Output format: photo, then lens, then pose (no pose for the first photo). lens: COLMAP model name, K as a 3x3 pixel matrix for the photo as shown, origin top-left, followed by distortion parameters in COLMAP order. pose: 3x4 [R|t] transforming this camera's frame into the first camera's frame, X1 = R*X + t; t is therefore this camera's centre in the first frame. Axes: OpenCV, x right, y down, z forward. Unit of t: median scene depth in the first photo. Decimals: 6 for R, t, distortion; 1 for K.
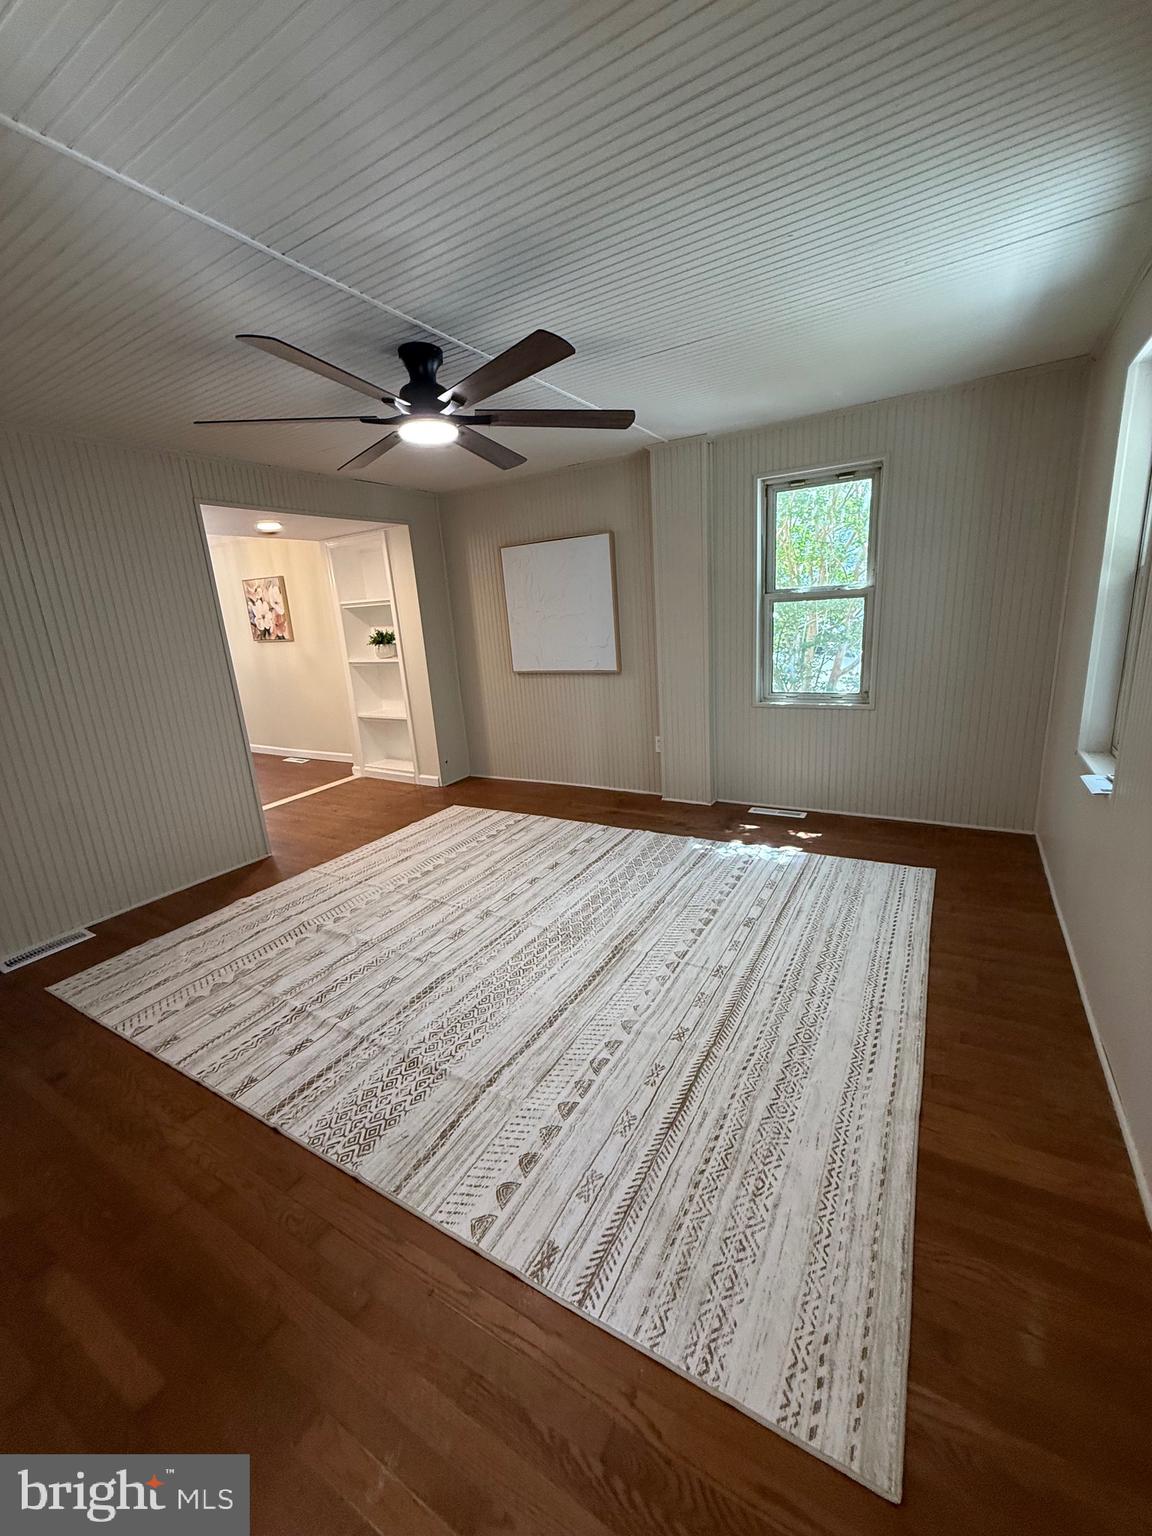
lens RADIAL K [[612.5, 0, 576.0], [0, 612.5, 768.0], [0, 0, 1]] dist [-0.000066, 0.000001]
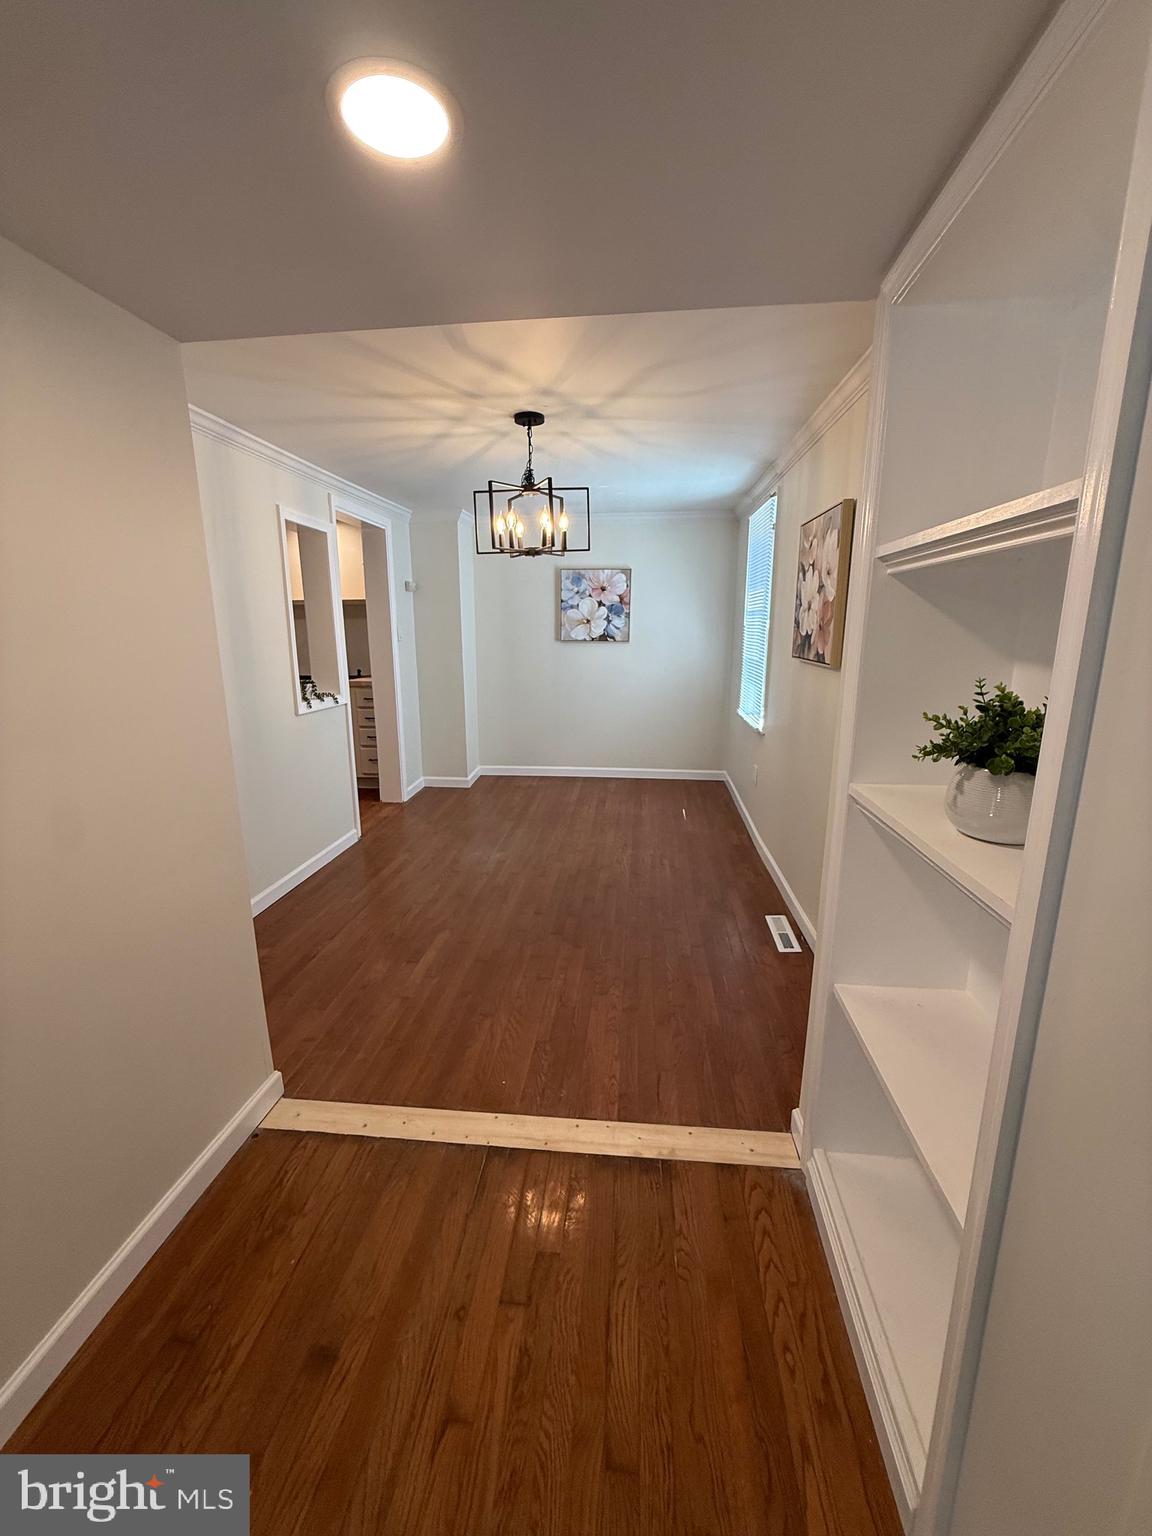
lens RADIAL K [[612.5, 0, 576.0], [0, 612.5, 768.0], [0, 0, 1]] dist [-0.000066, 0.000001]
pose [[0.419582, 0.262477, -0.868940, -0.364238], [-0.254156, 0.952962, 0.165134, -0.353382], [0.871410, 0.151559, 0.466555, 1.420456]]
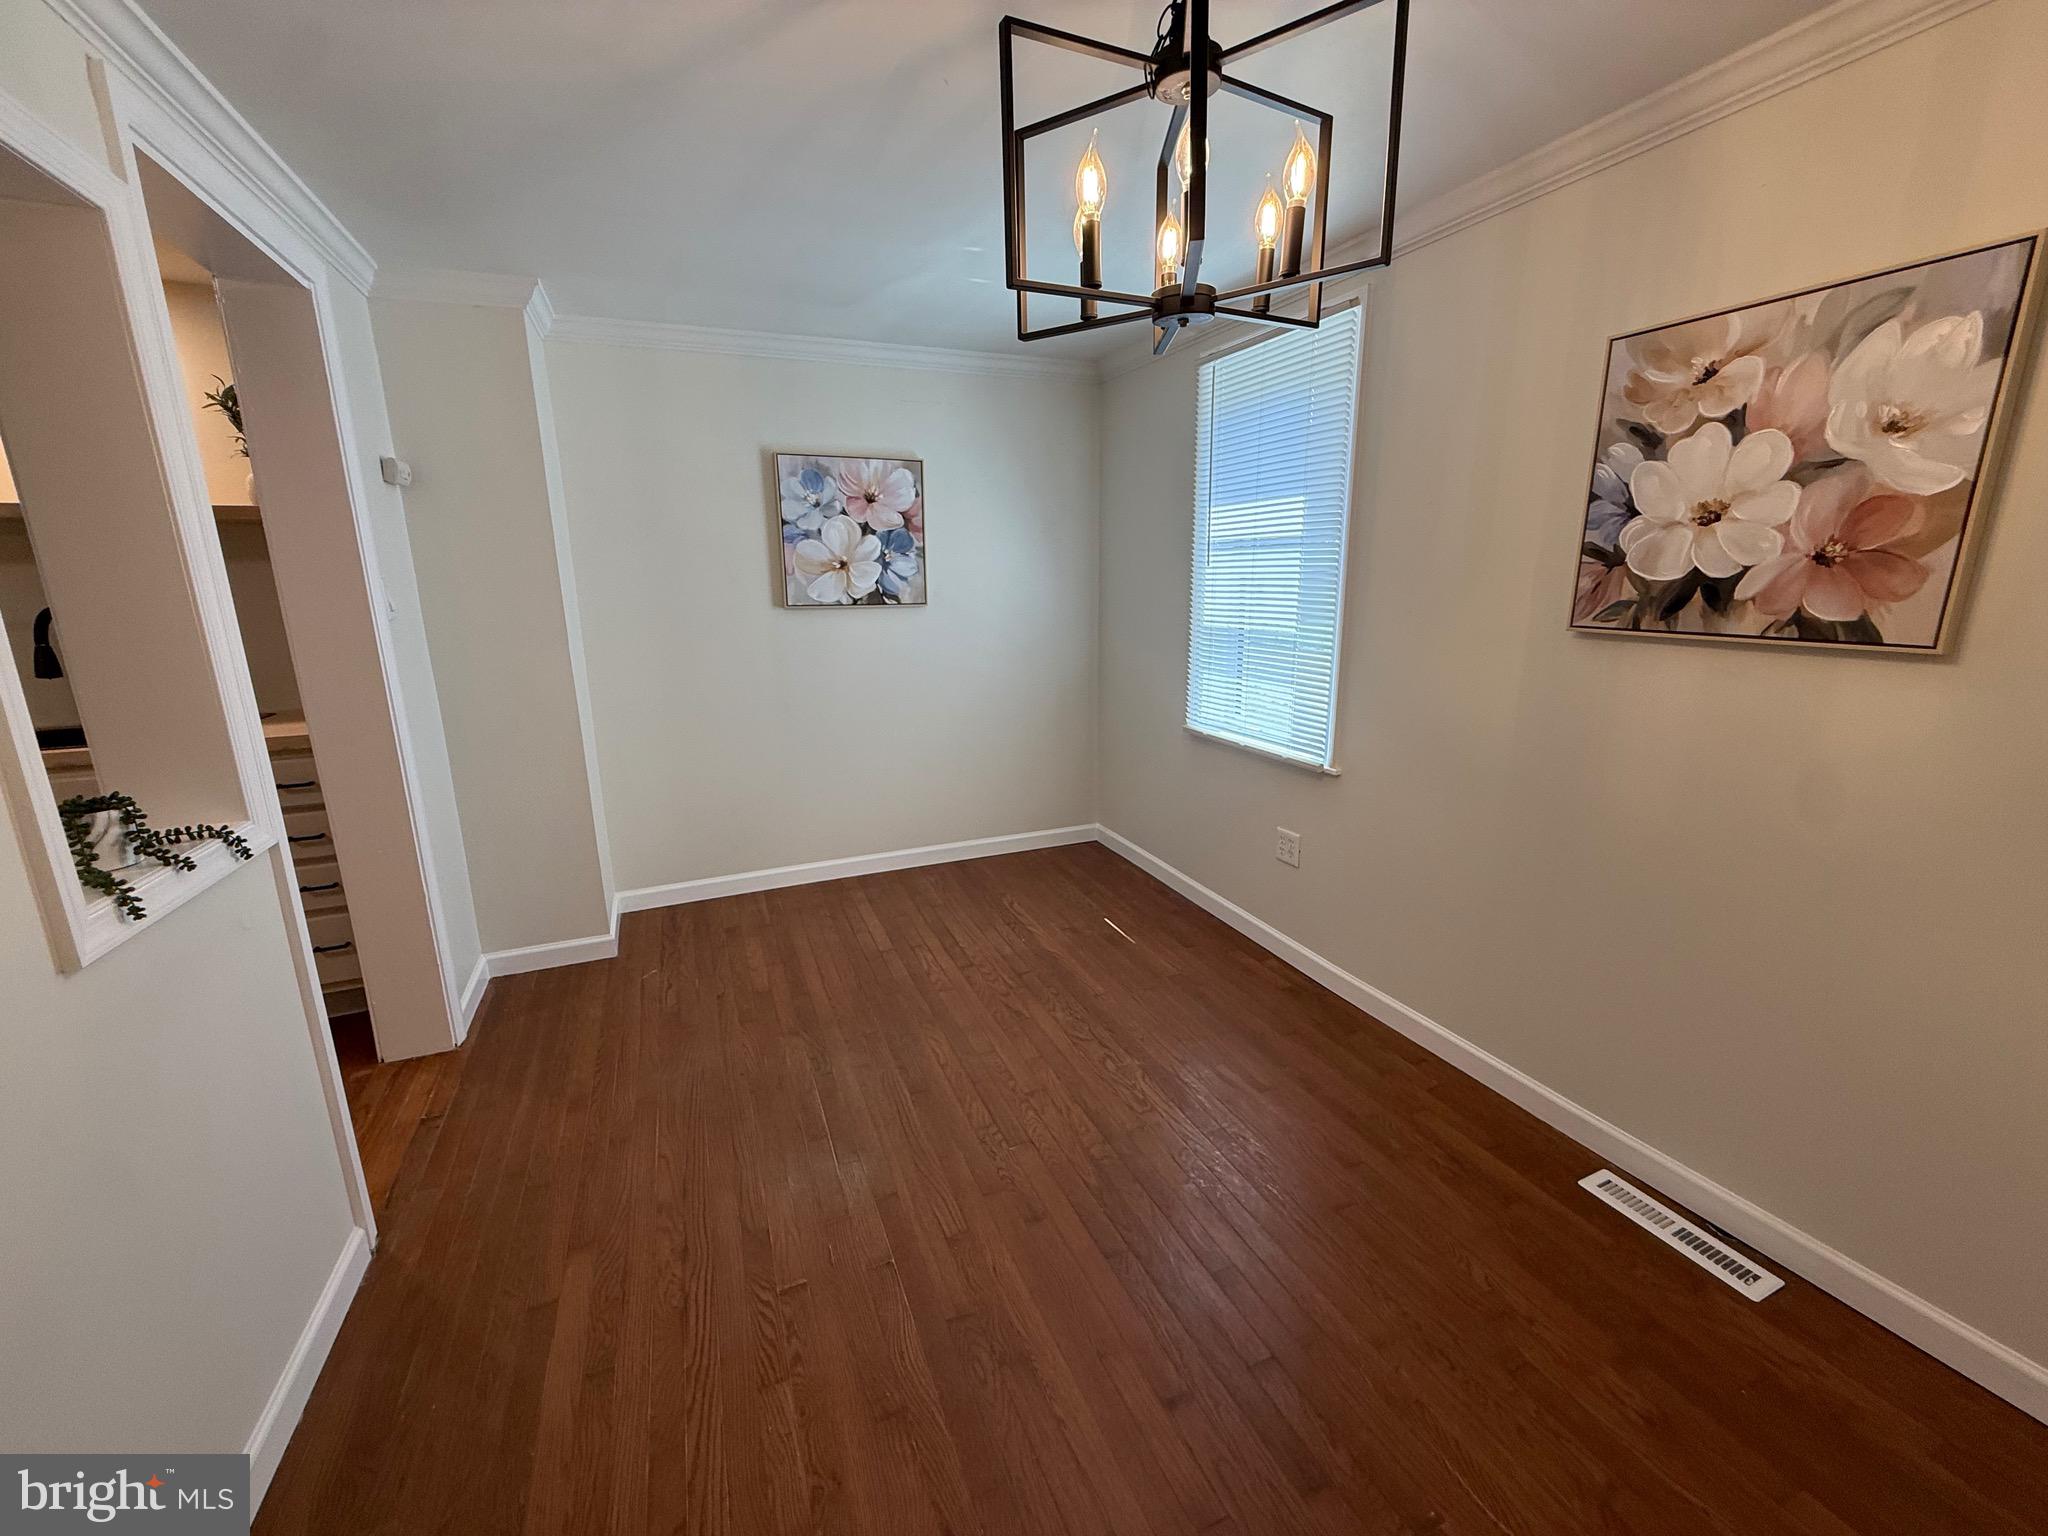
lens RADIAL K [[816.6, 0, 1018.8], [0, 816.6, 768.3], [0, 0, 1]] dist [-0.000066, 0.000001]
pose [[0.806545, 0.183408, -0.562002, -1.115754], [-0.183418, 0.981379, 0.057041, -0.303130], [0.561998, 0.057076, 0.825167, 1.419985]]
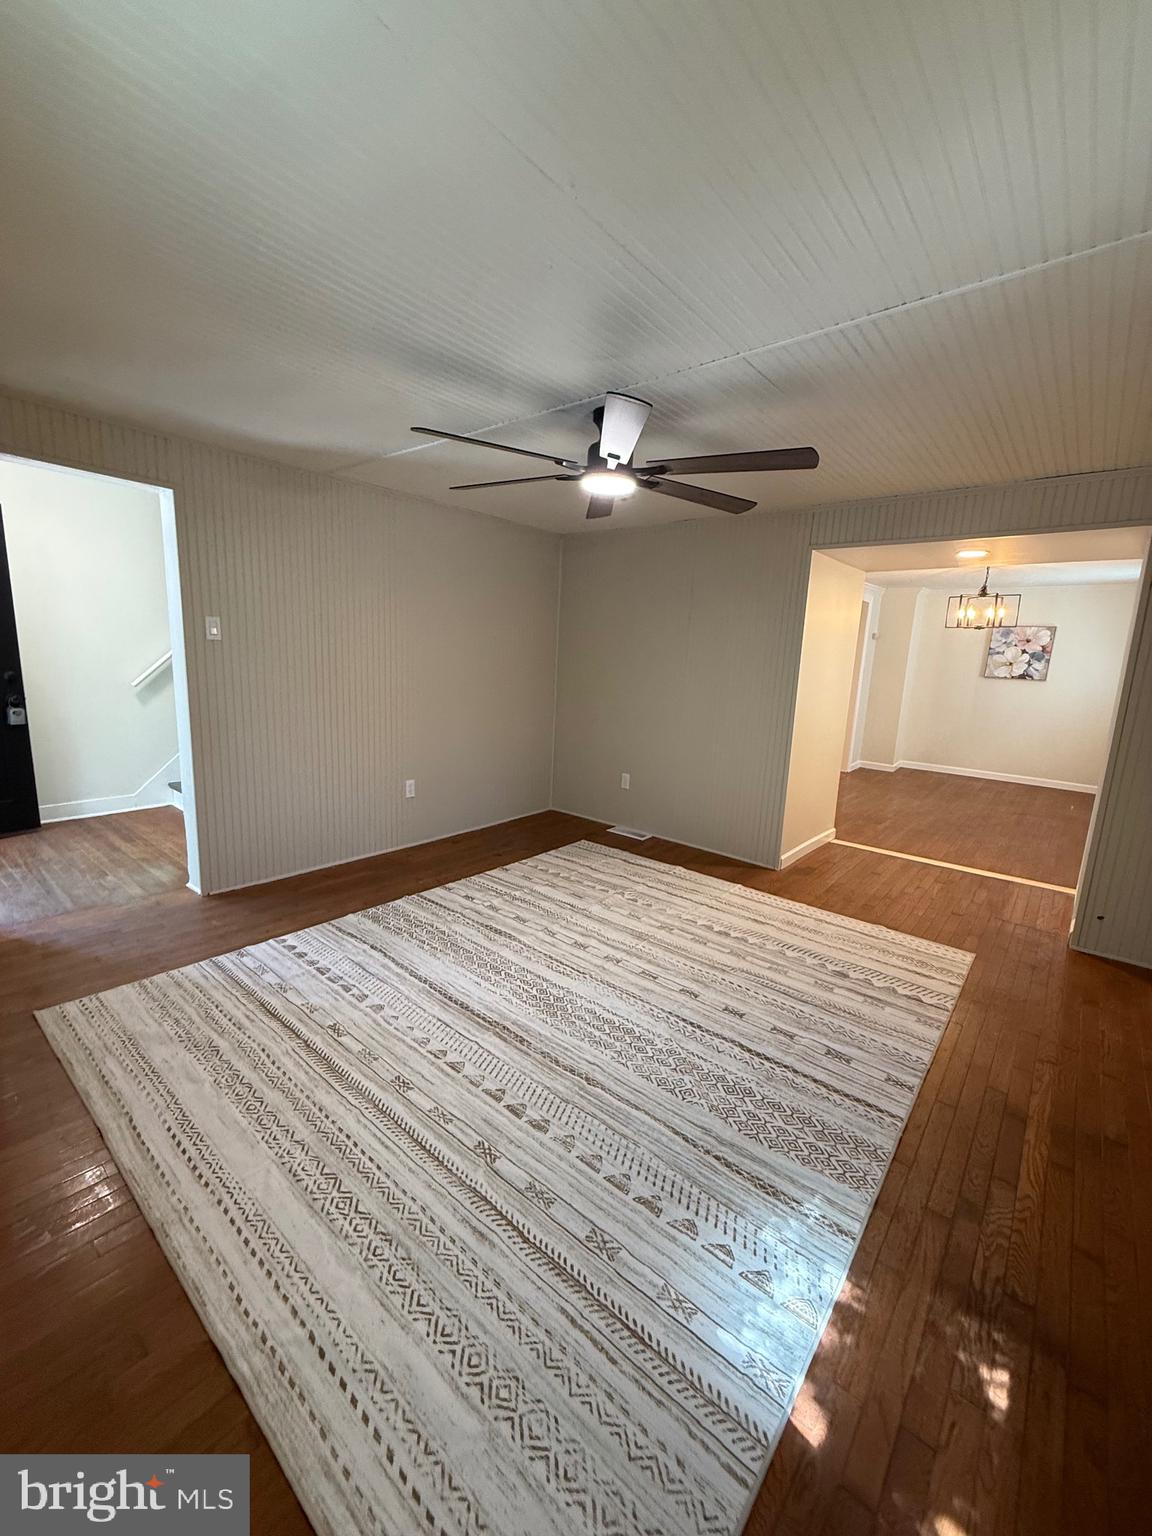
lens RADIAL K [[612.5, 0, 576.0], [0, 612.5, 768.0], [0, 0, 1]] dist [-0.000066, 0.000001]
pose [[-0.164866, 0.241241, -0.956359, 0.705413], [-0.281880, 0.917662, 0.280073, -0.289805], [0.945179, 0.315753, -0.083290, 0.916637]]
